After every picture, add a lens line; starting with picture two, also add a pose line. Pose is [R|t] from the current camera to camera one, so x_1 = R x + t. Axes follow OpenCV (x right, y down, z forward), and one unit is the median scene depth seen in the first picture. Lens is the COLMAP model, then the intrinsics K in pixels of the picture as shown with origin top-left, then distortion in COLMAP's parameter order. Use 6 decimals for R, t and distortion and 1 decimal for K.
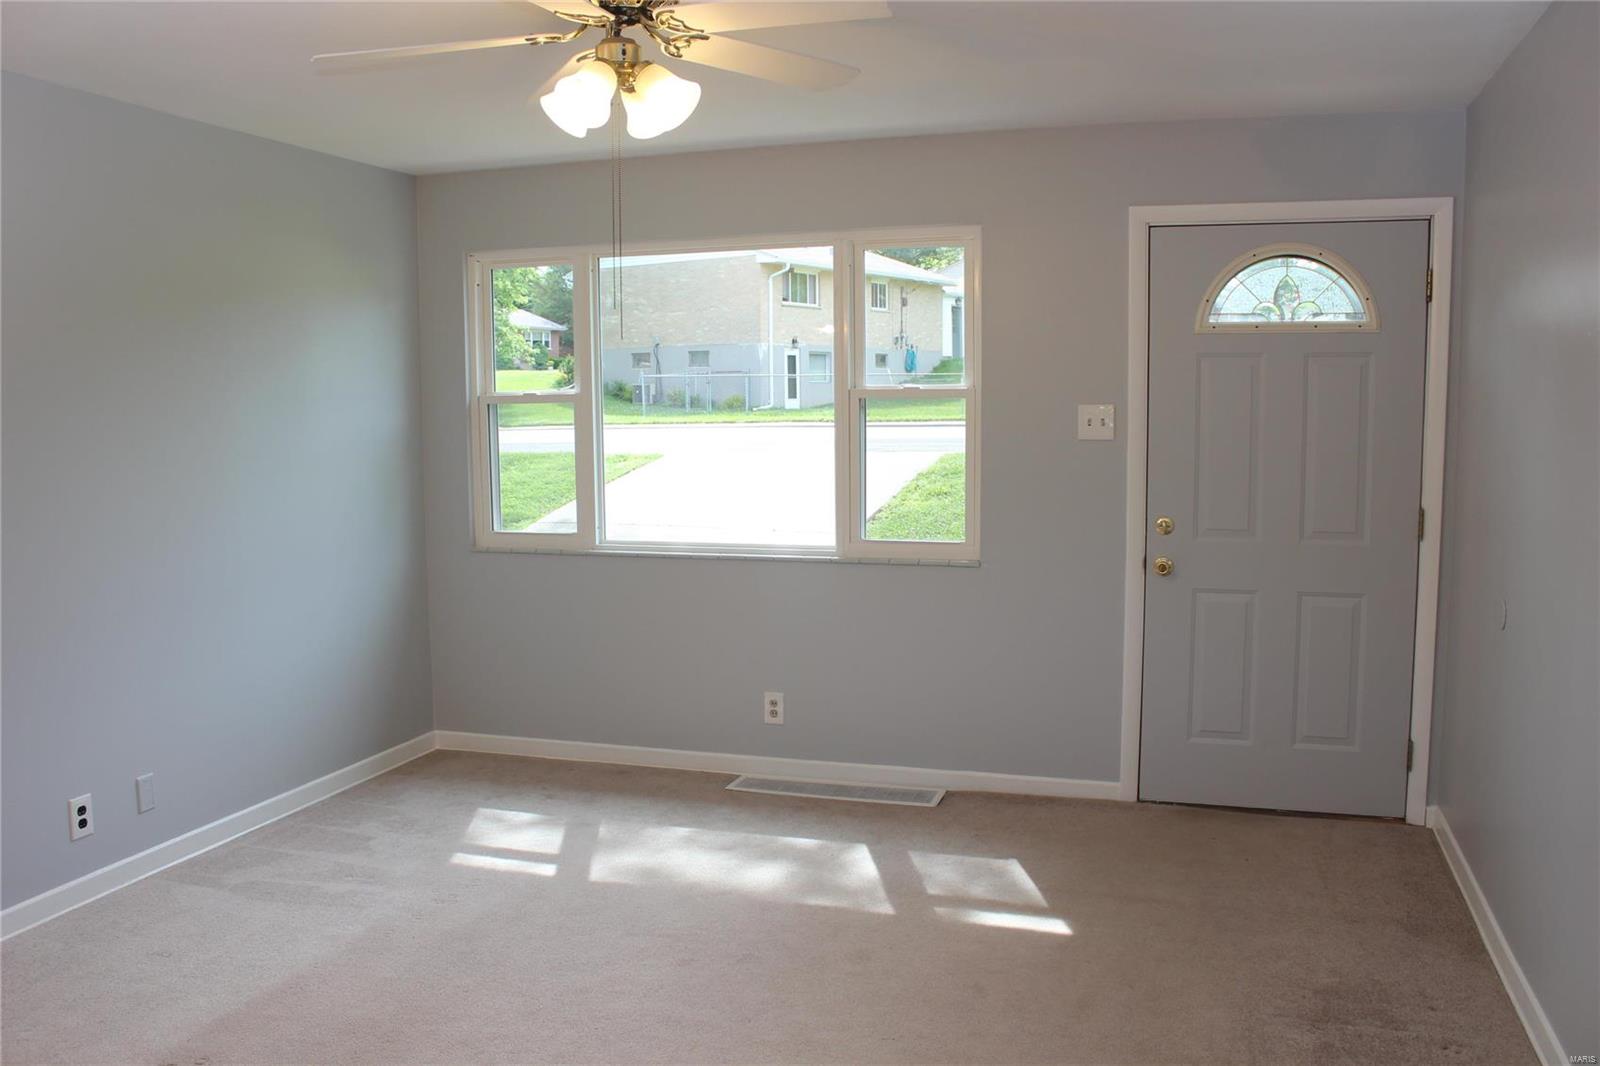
lens RADIAL K [[1332.5, 0, 809.1], [0, 1332.5, 534.9], [0, 0, 1]] dist [-0.164602, 0.143797]
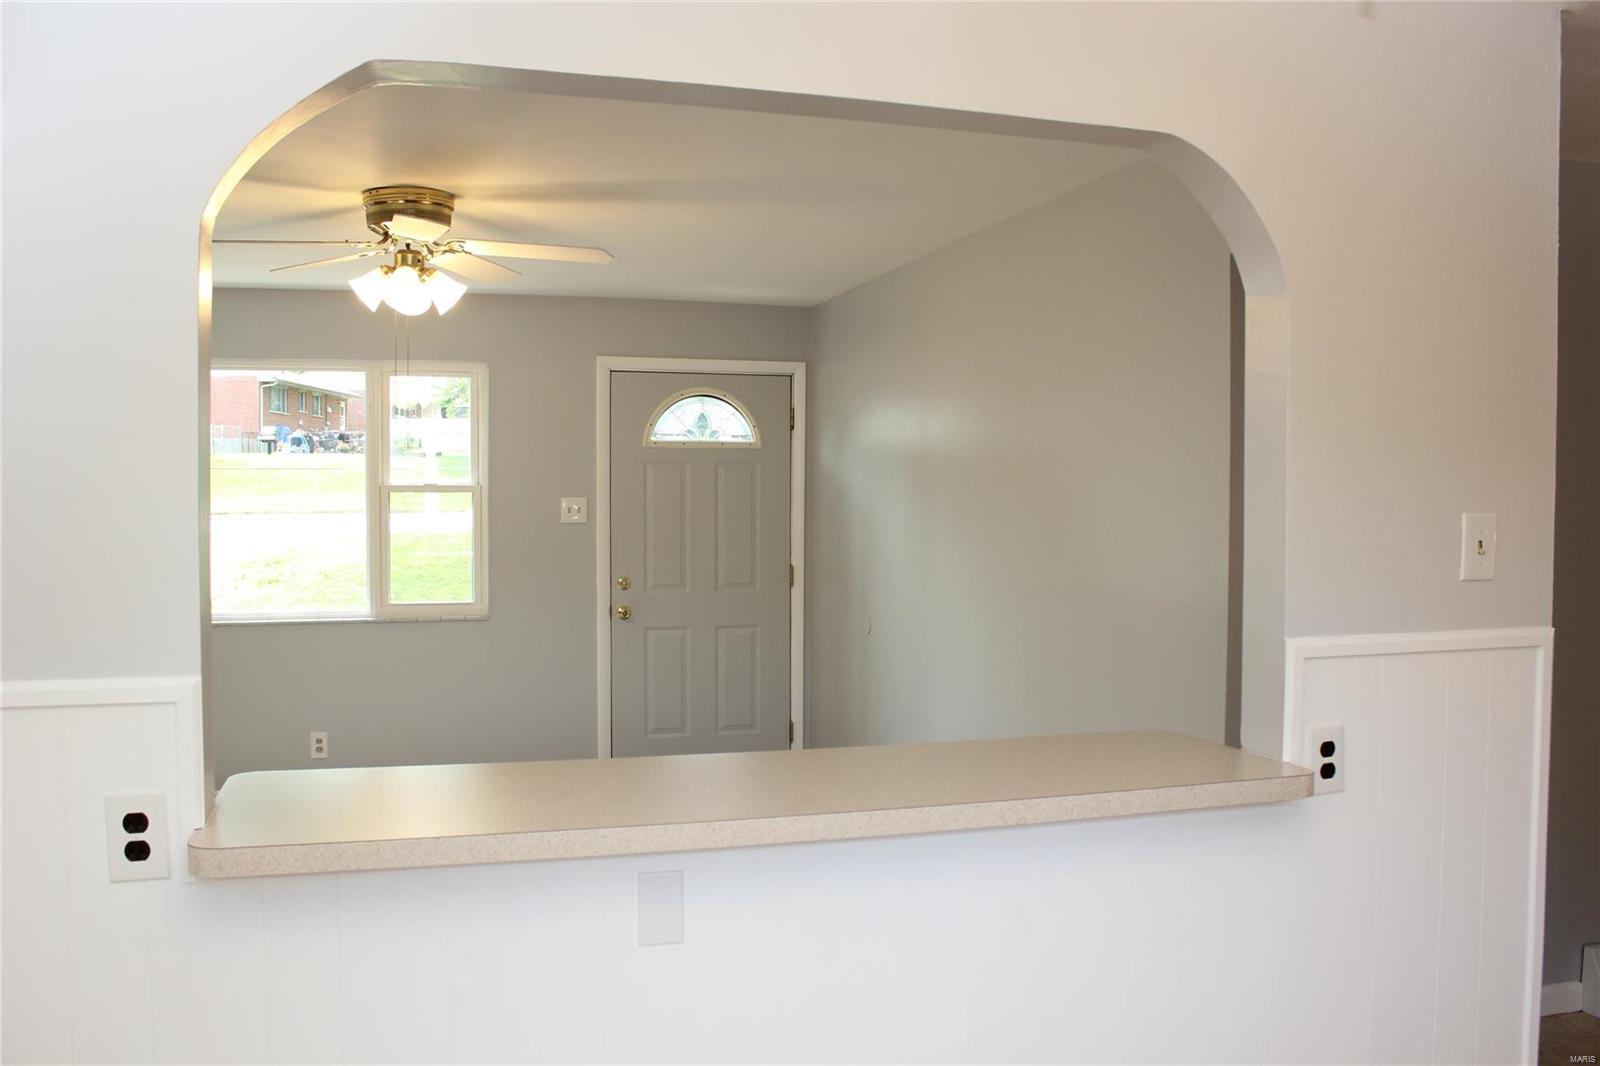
lens RADIAL K [[1332.5, 0, 794.9], [0, 1332.5, 528.4], [0, 0, 1]] dist [-0.164602, 0.143797]
pose [[0.828857, -0.006402, 0.559424, -0.366724], [0.048977, 0.996926, -0.061157, 0.029534], [-0.557312, 0.078089, 0.826623, -0.270907]]
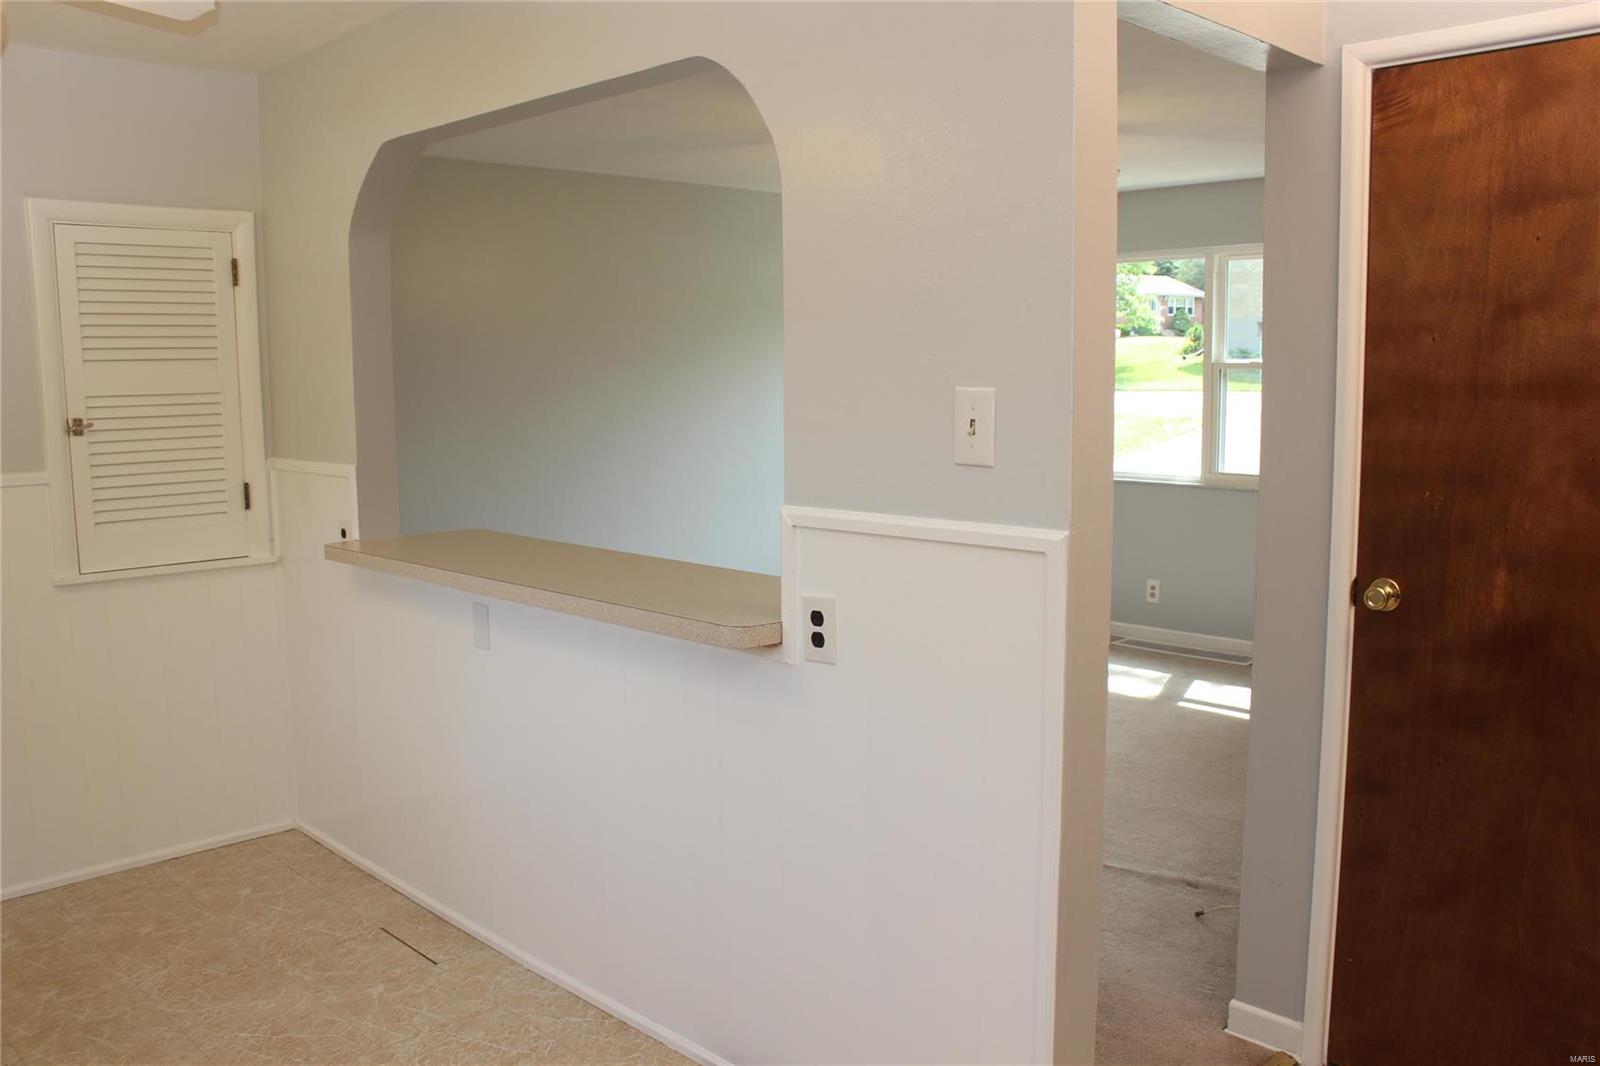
lens RADIAL K [[1332.5, 0, 799.0], [0, 1332.5, 538.7], [0, 0, 1]] dist [-0.164602, 0.143797]
pose [[0.884145, 0.057688, -0.463637, 0.311999], [-0.044555, 0.998236, 0.039239, 0.041879], [0.465082, -0.014035, 0.885156, -0.433823]]
